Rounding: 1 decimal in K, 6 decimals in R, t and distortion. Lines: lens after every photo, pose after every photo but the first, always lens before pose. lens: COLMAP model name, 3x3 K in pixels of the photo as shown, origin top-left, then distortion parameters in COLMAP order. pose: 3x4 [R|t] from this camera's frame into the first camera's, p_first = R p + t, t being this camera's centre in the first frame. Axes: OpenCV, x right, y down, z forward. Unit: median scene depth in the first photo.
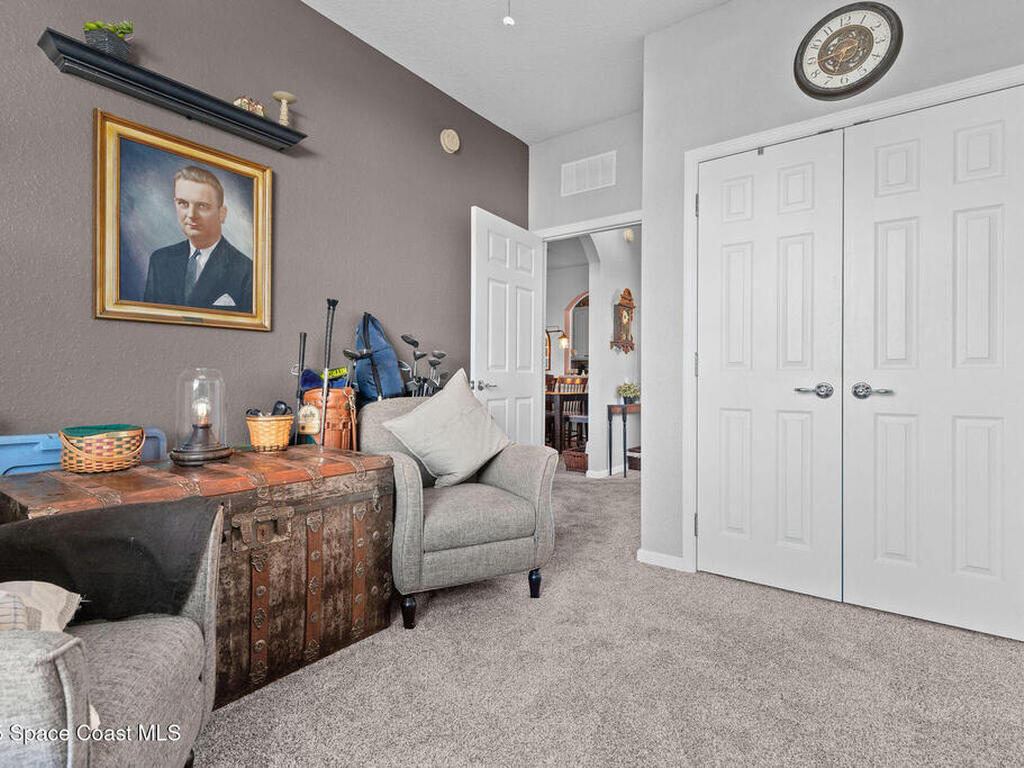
lens RADIAL K [[520.5, 0, 513.4], [0, 520.5, 381.3], [0, 0, 1]] dist [0.006460, -0.001274]
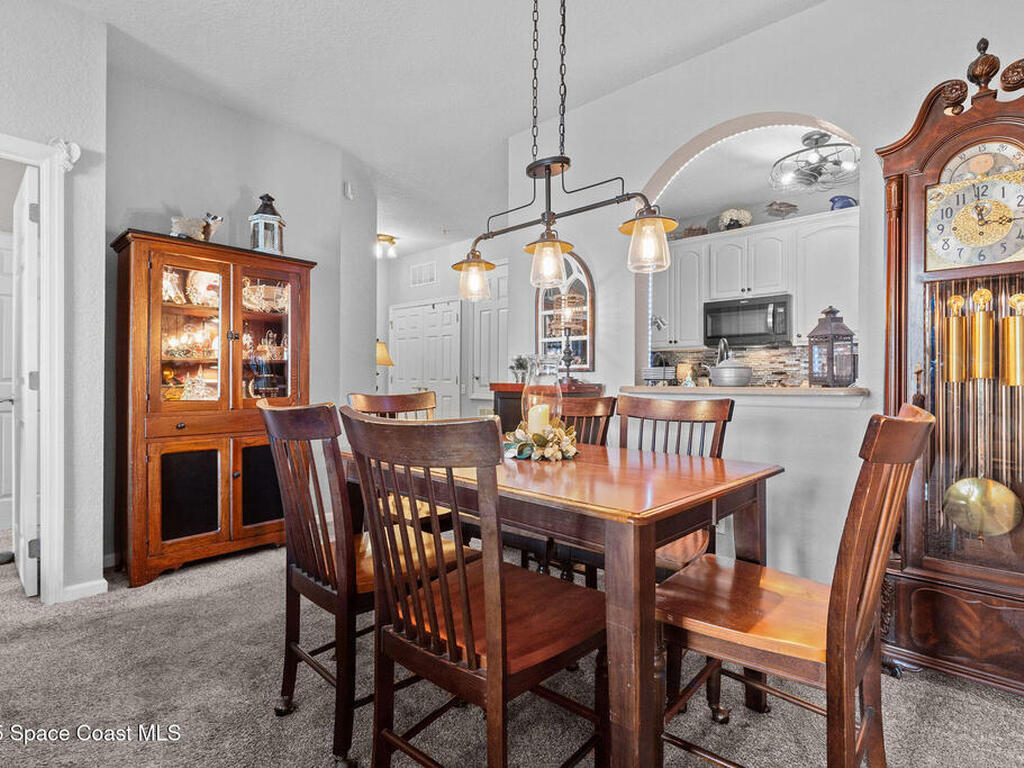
lens RADIAL K [[520.5, 0, 511.9], [0, 520.5, 382.6], [0, 0, 1]] dist [0.006460, -0.001274]
pose [[0.994632, 0.001385, -0.103466, 0.057017], [-0.001695, 0.999994, -0.002906, -0.013635], [0.103462, 0.003065, 0.994629, 0.709564]]
